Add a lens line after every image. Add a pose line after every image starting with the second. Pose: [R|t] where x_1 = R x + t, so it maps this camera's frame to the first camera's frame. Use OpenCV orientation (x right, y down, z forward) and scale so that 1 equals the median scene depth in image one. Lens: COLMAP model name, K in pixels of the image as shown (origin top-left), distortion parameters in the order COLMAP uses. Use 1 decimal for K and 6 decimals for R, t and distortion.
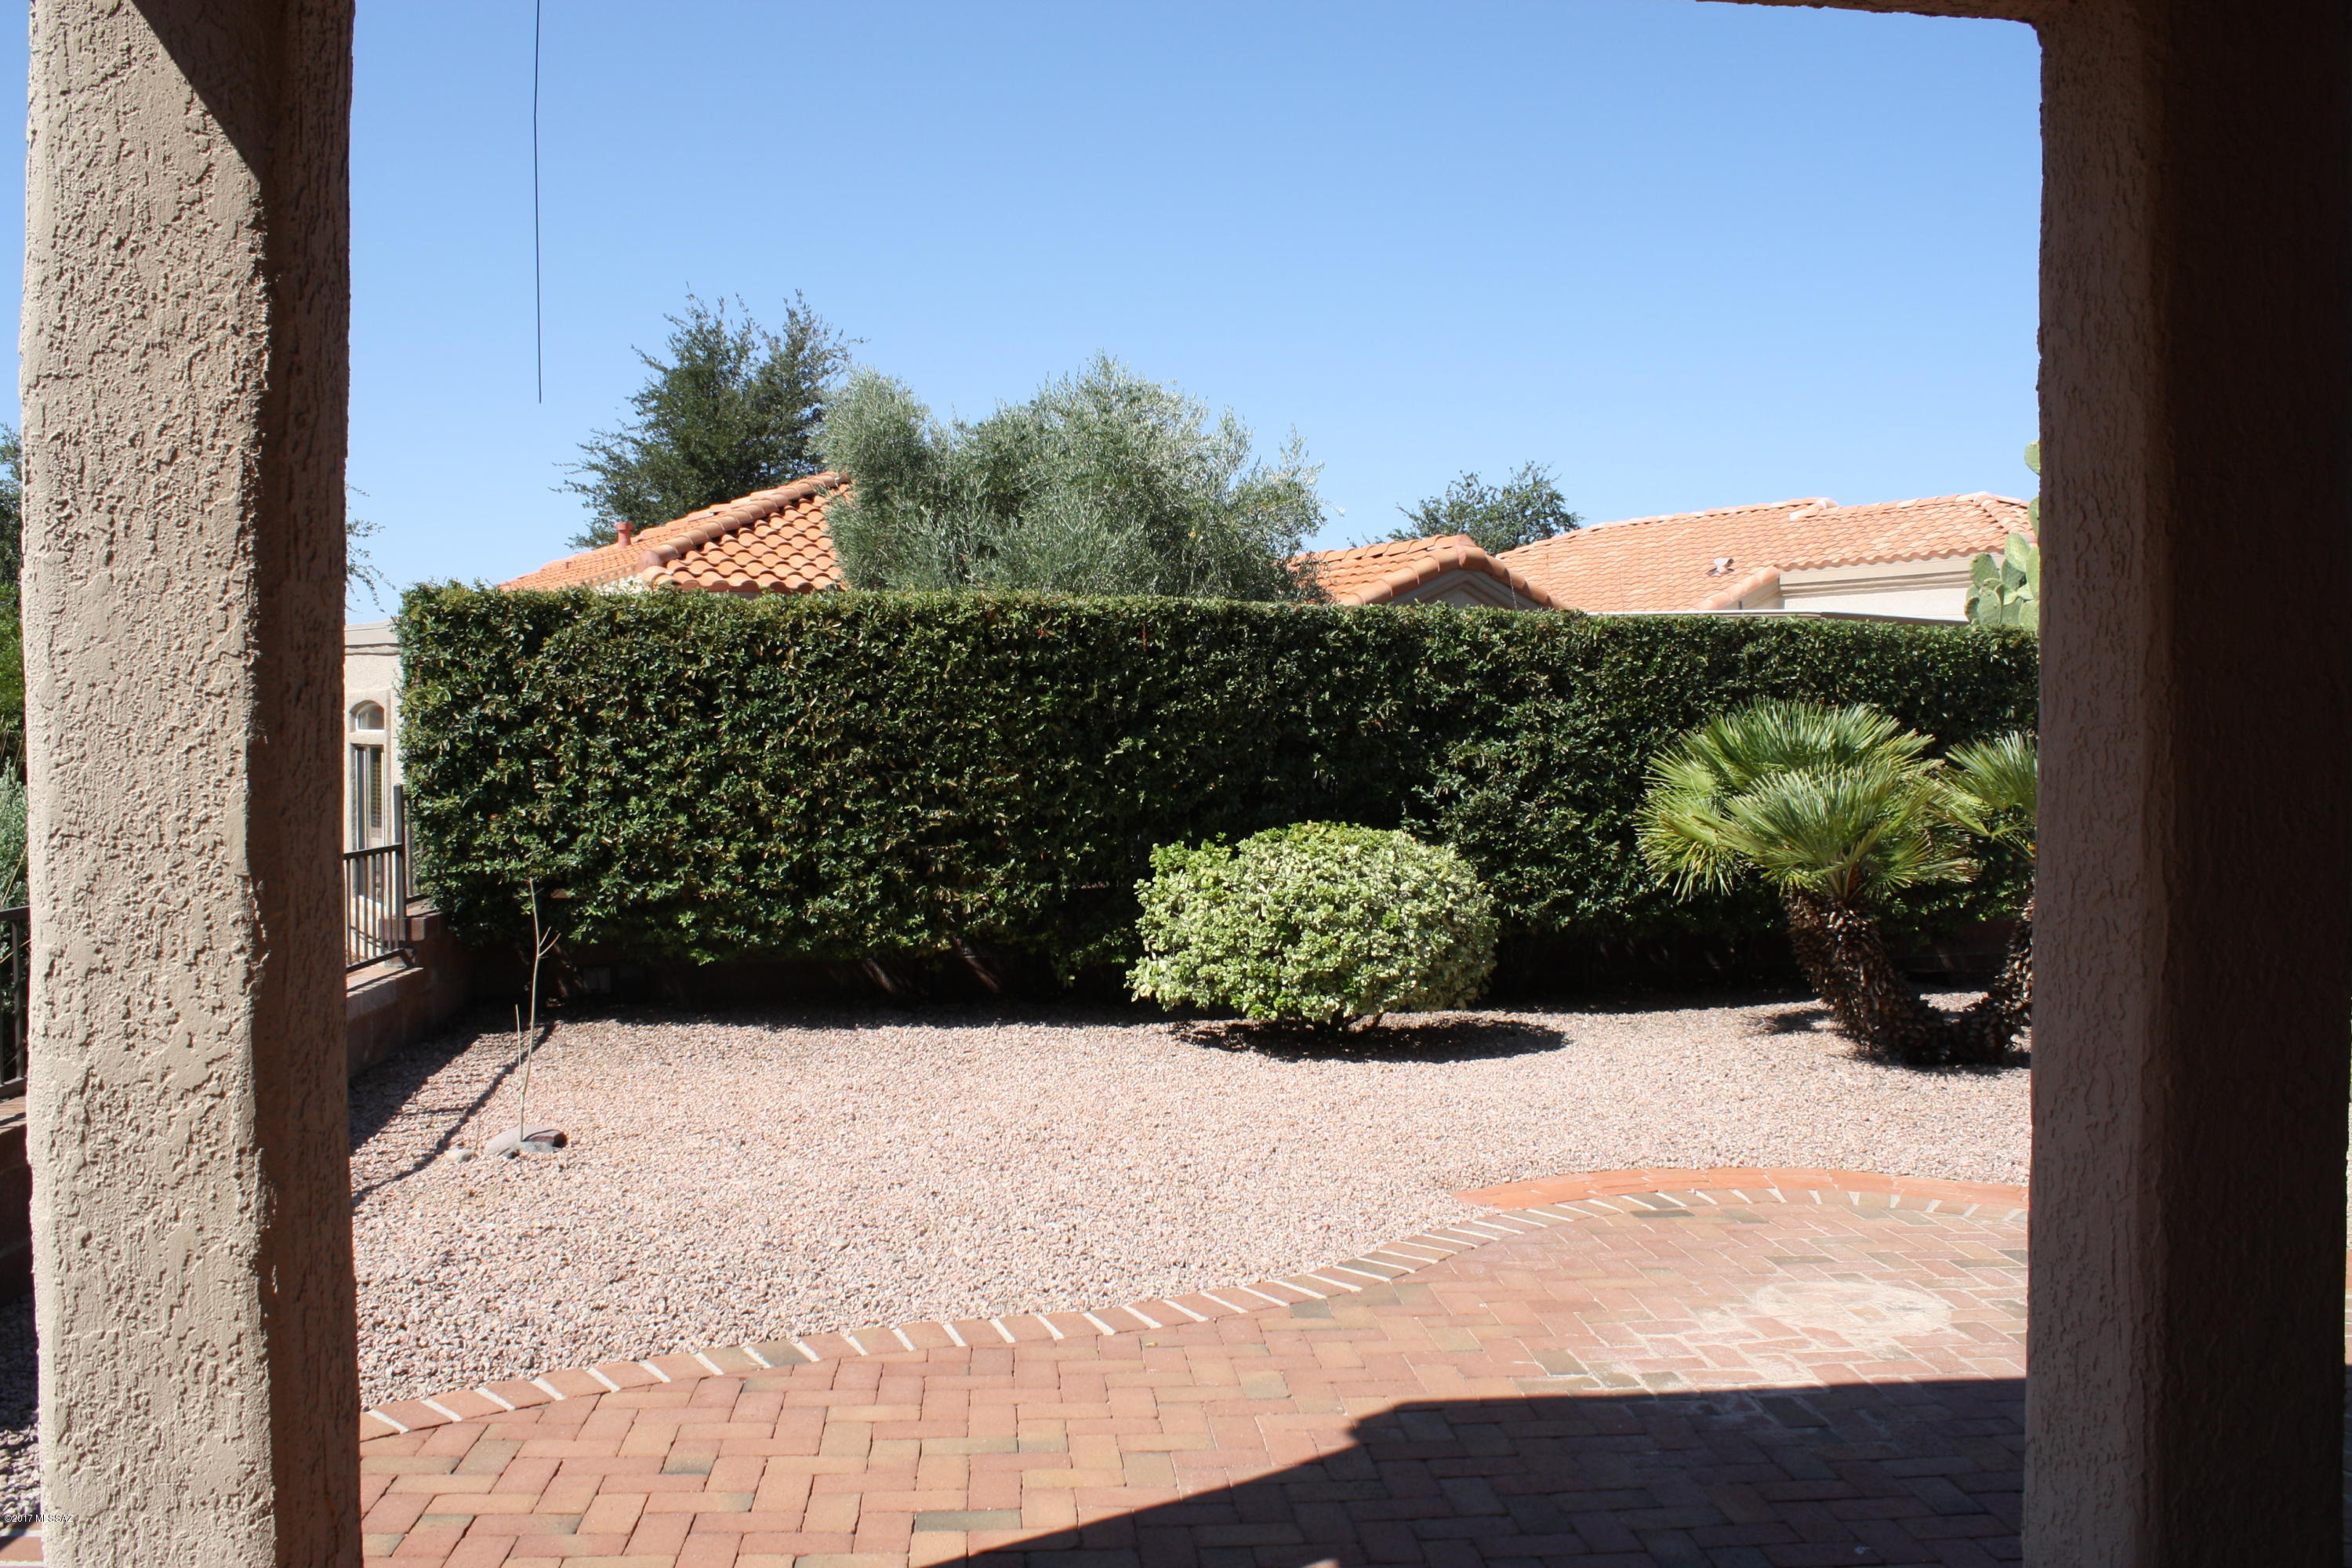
lens RADIAL K [[1986.7, 0, 1163.1], [0, 1986.7, 767.4], [0, 0, 1]] dist [-0.167228, 0.154295]
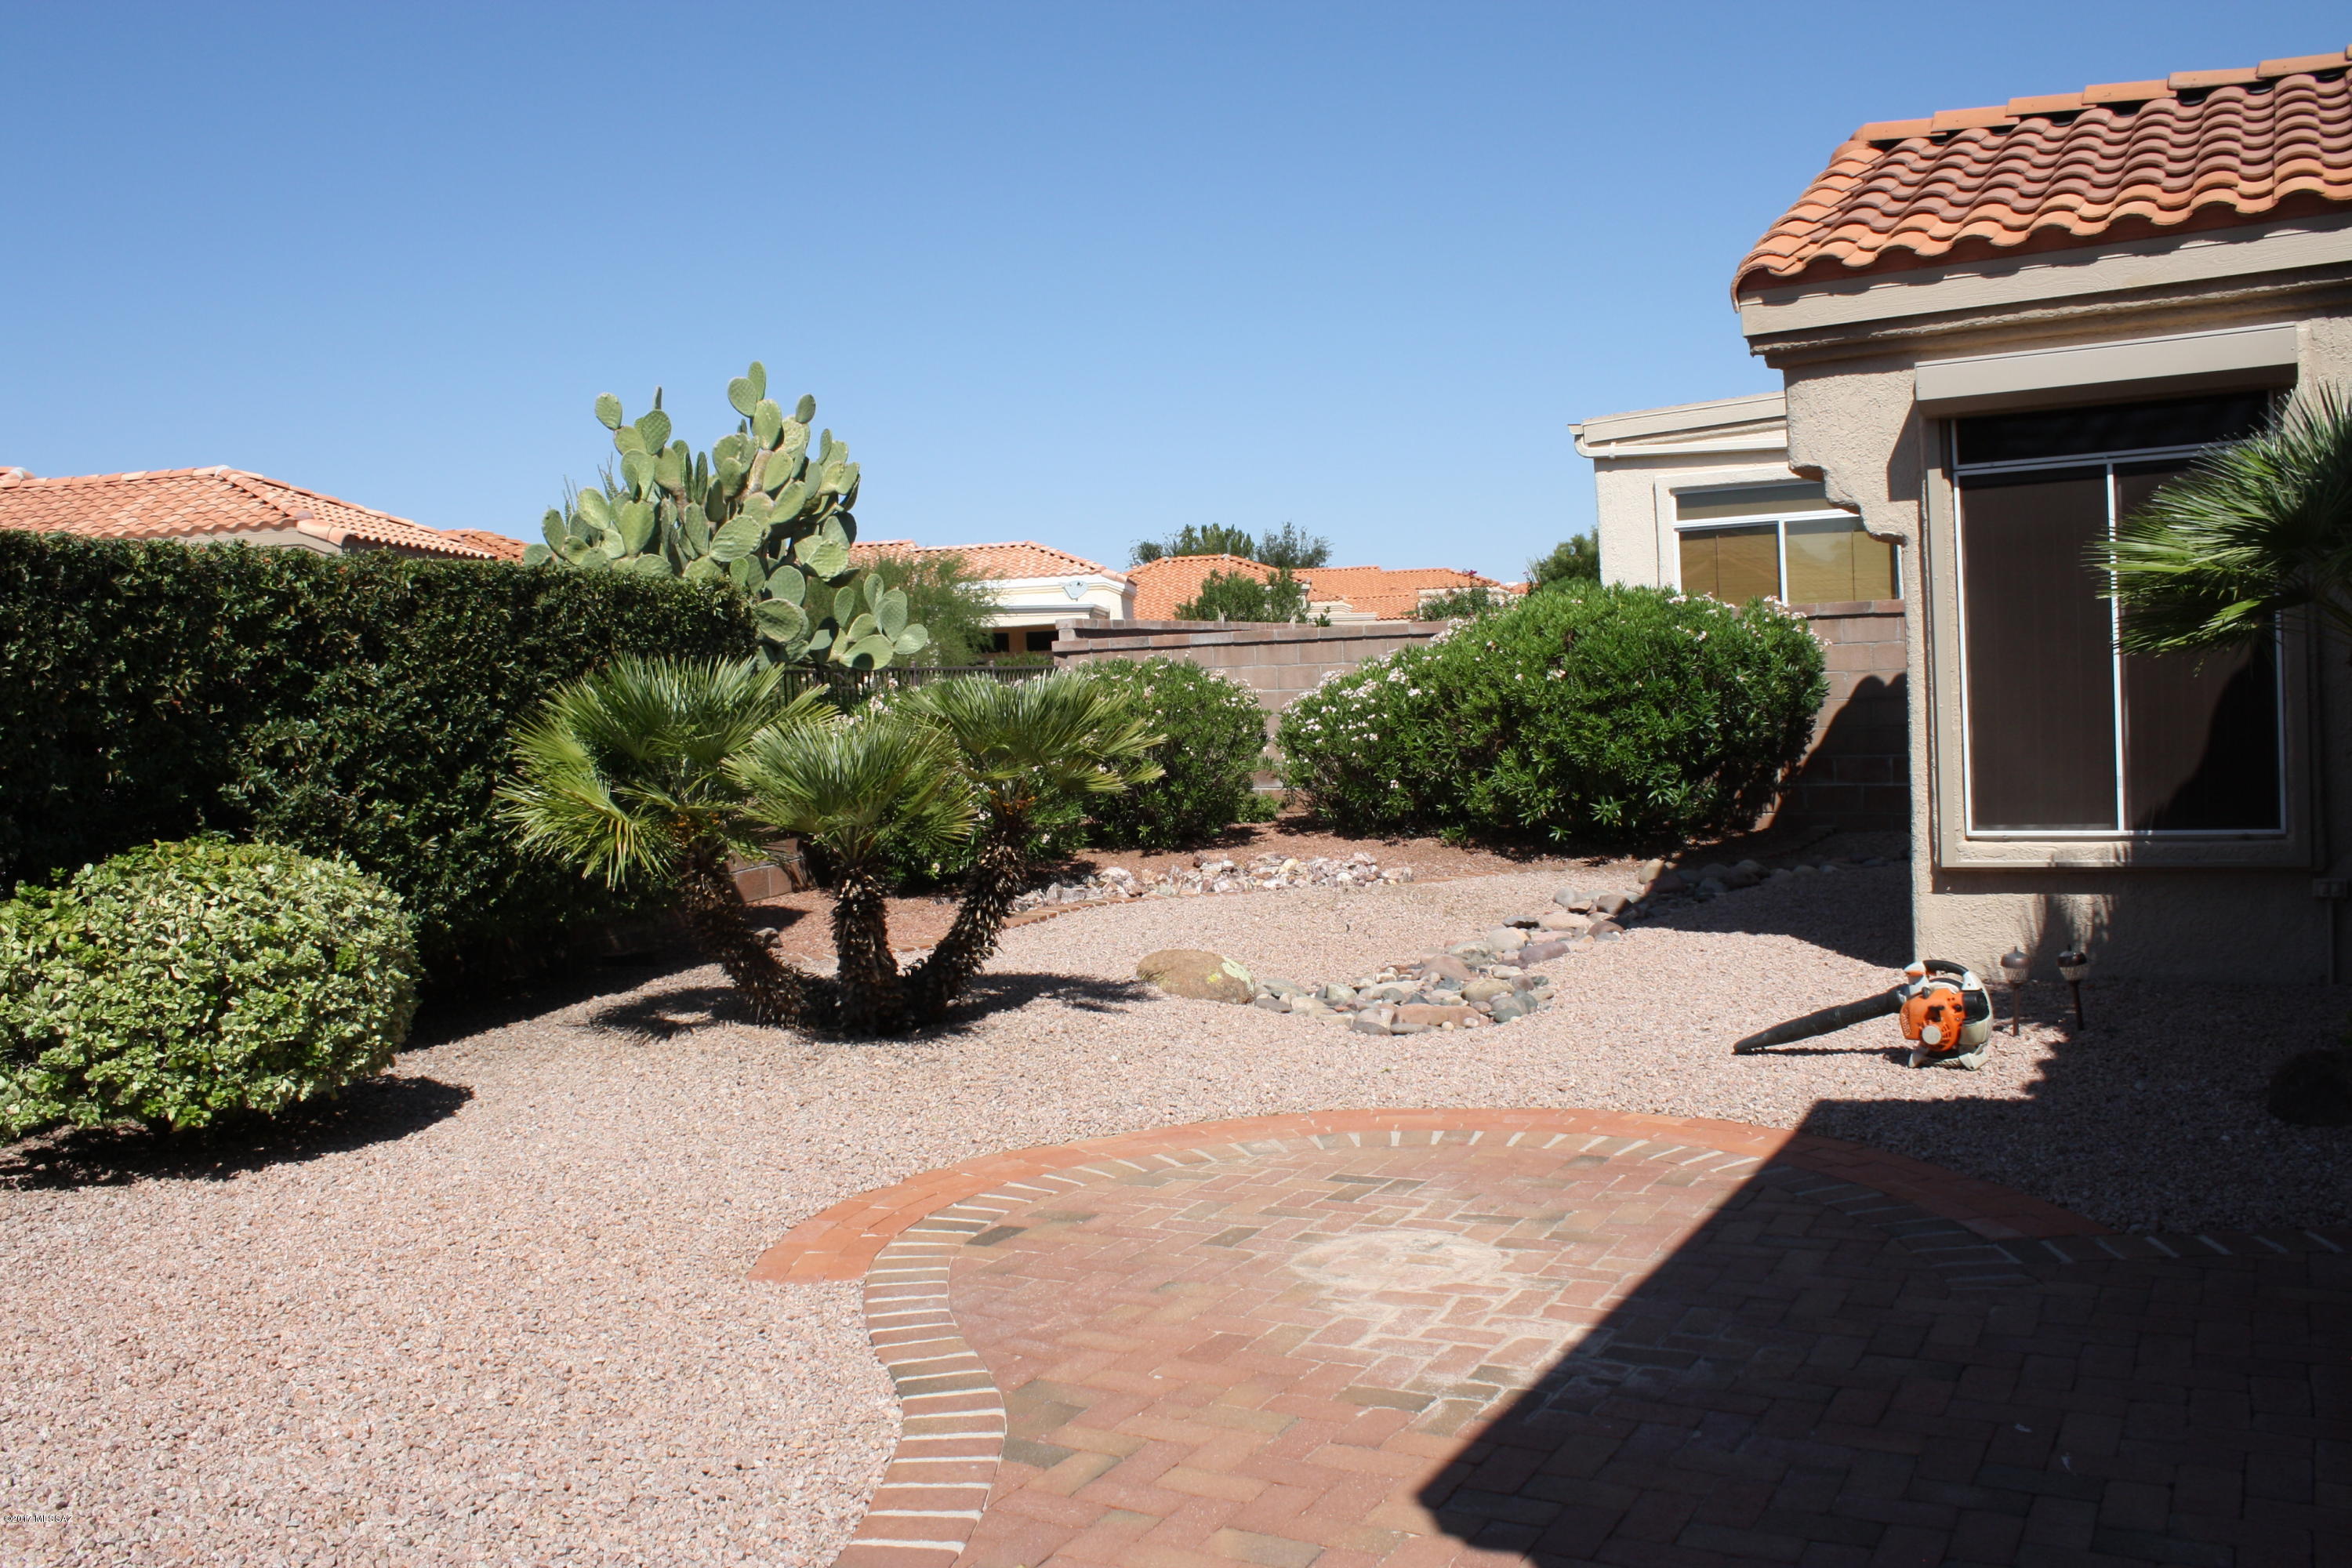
lens RADIAL K [[1986.7, 0, 1163.1], [0, 1986.7, 767.4], [0, 0, 1]] dist [-0.167228, 0.154295]
pose [[0.575927, -0.065152, 0.814901, -0.264845], [0.063681, 0.997366, 0.034735, 0.000192], [-0.815017, 0.031889, 0.578559, 0.300137]]
